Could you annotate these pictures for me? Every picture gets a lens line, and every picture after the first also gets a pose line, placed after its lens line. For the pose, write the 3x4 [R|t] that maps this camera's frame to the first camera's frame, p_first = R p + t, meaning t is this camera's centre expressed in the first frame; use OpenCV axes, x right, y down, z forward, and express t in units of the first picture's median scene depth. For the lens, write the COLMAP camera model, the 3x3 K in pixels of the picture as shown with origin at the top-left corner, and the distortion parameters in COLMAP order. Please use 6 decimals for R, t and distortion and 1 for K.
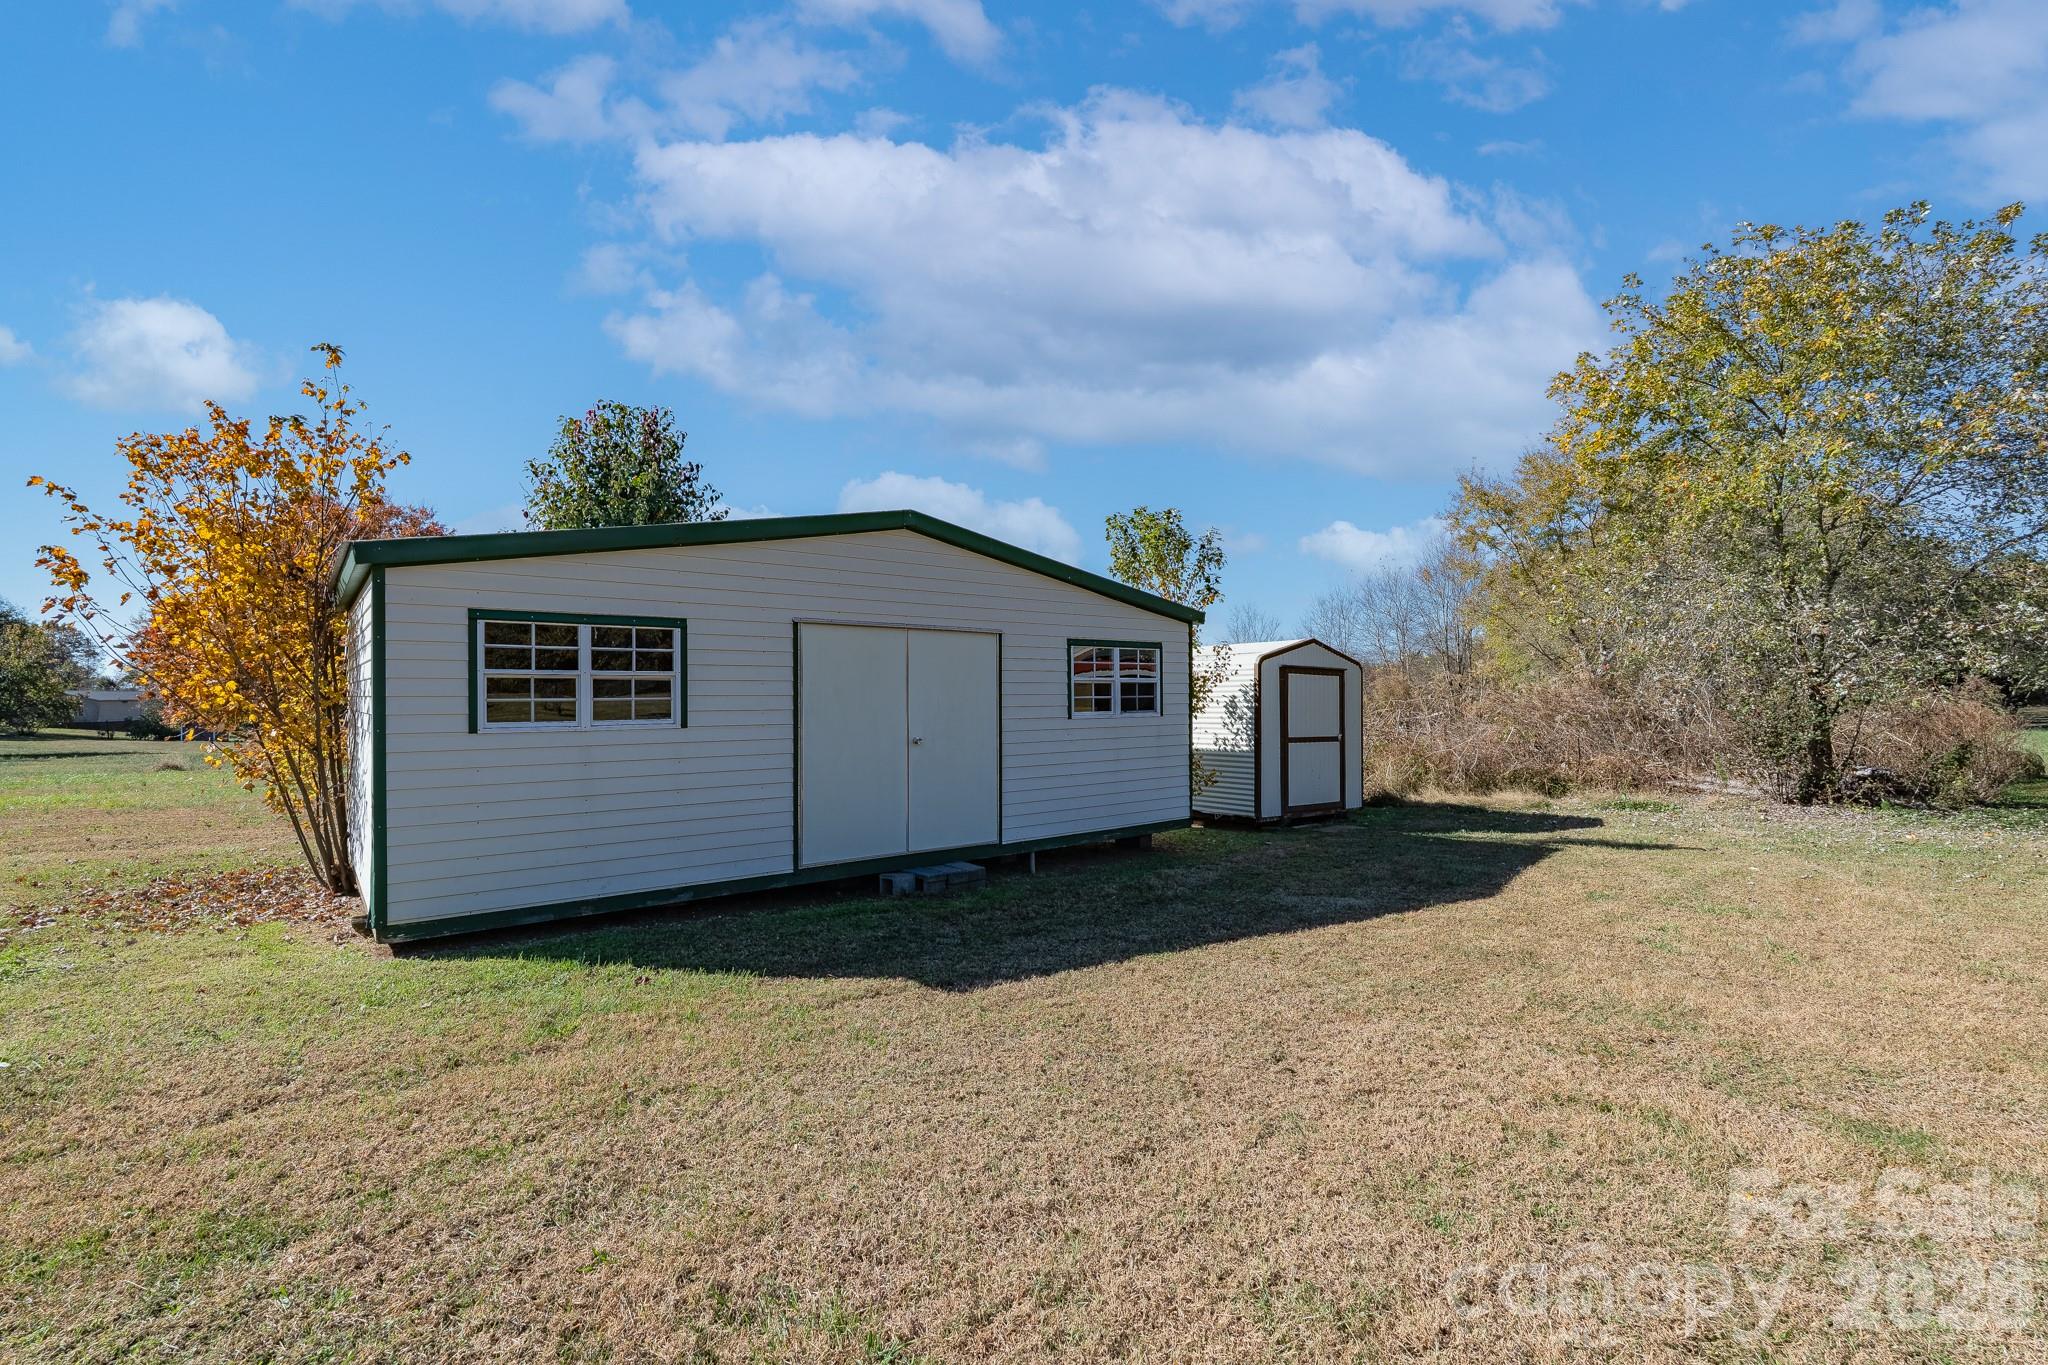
lens RADIAL K [[936.9, 0, 1028.2], [0, 936.9, 683.8], [0, 0, 1]] dist [0.000946, 0.000157]
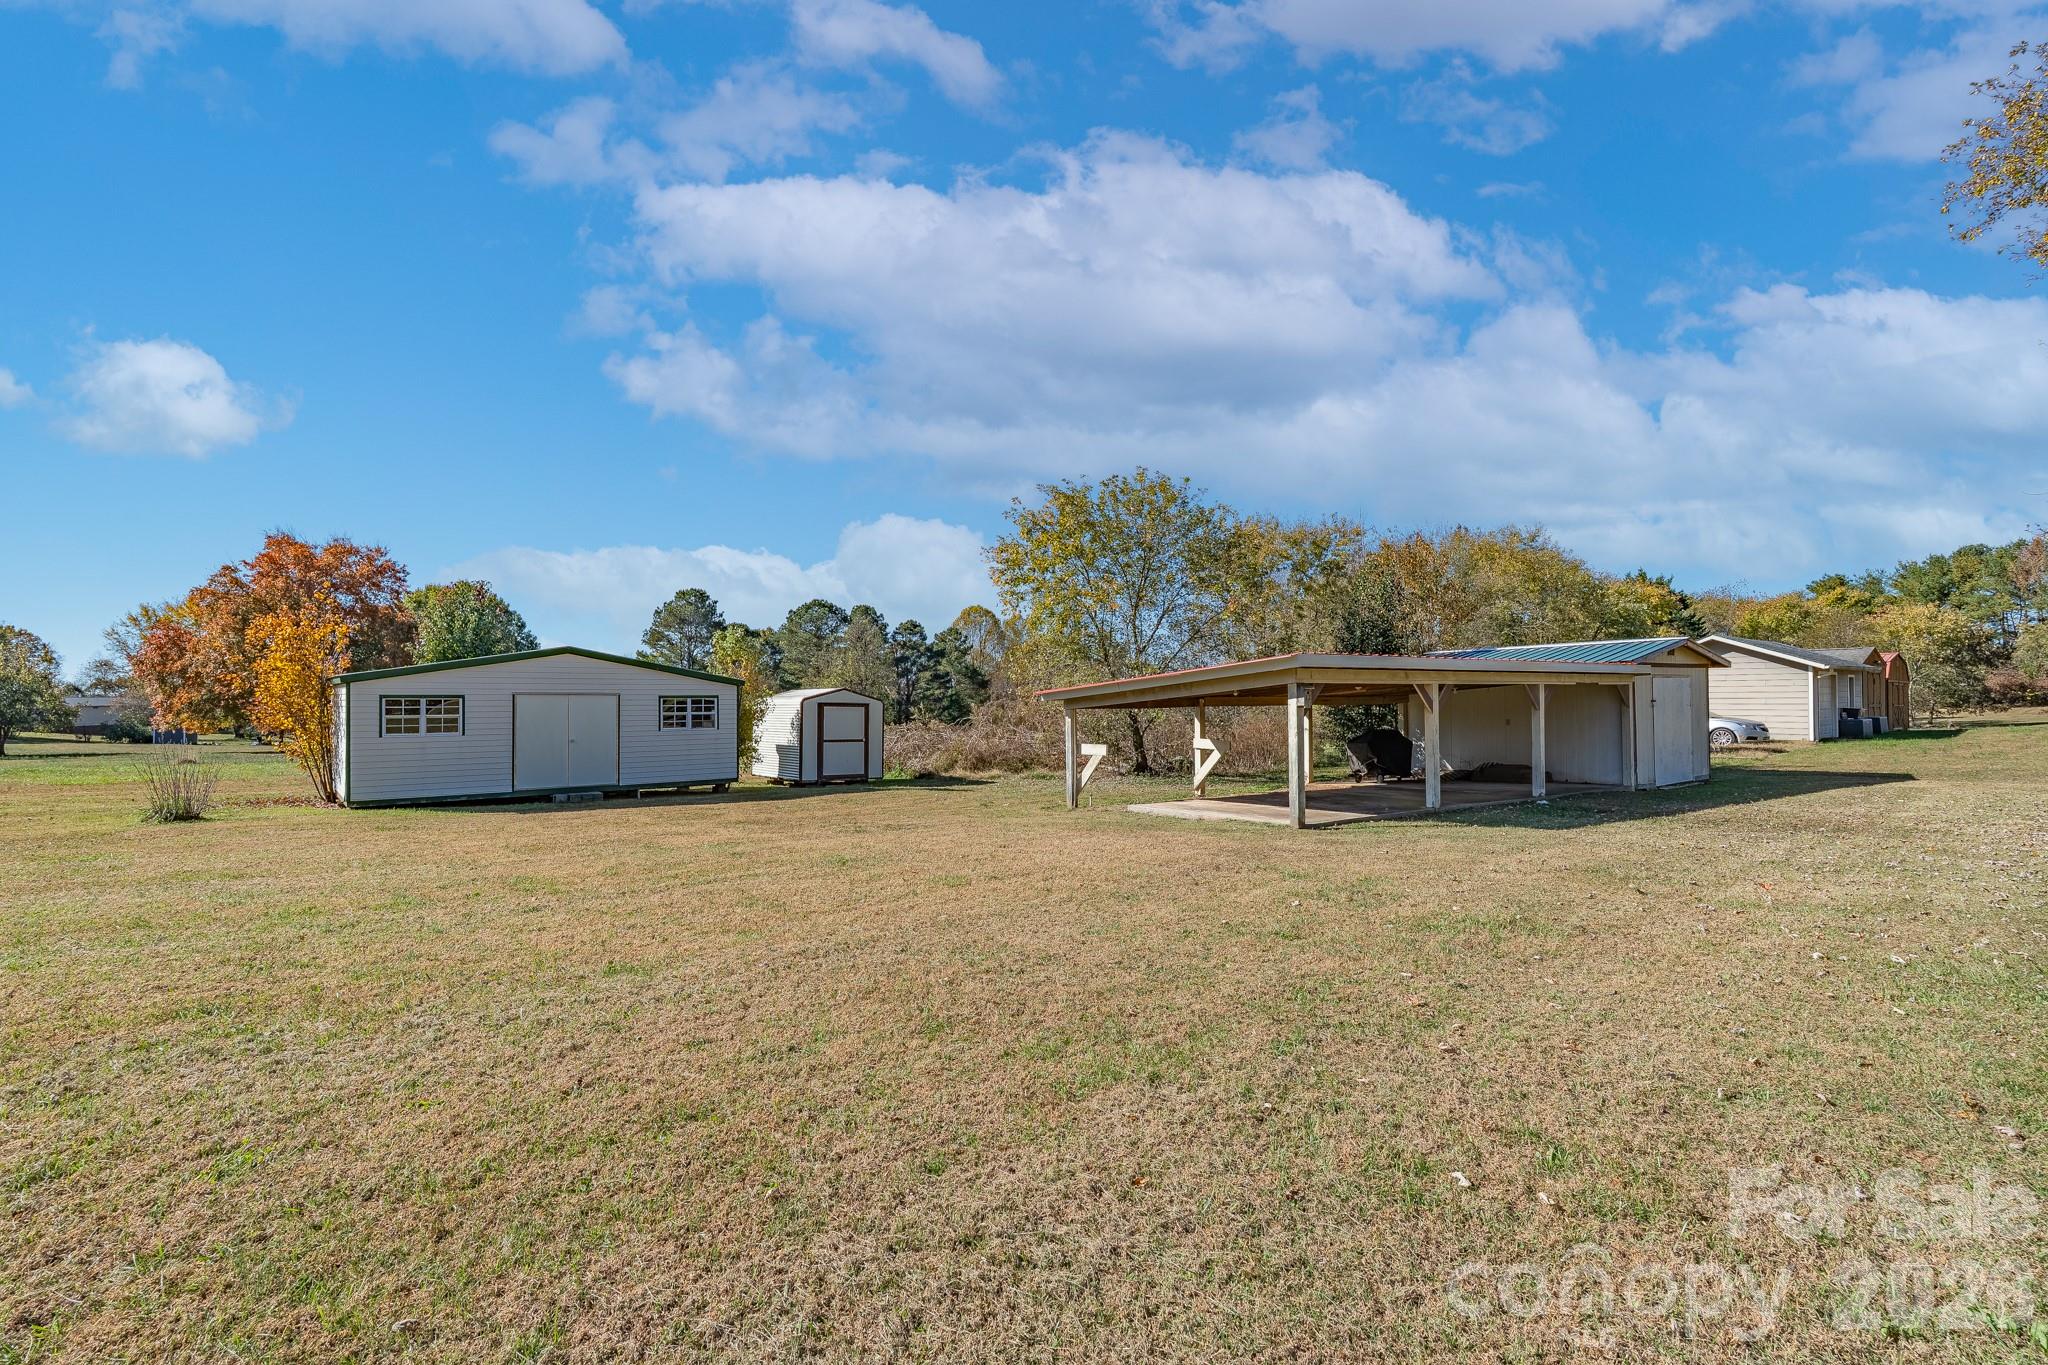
lens RADIAL K [[936.9, 0, 1019.8], [0, 936.9, 687.4], [0, 0, 1]] dist [0.000946, 0.000157]
pose [[0.999710, 0.002007, 0.024007, 0.975286], [-0.001986, 0.999998, -0.000872, -0.076820], [-0.024009, 0.000824, 0.999711, -1.445906]]
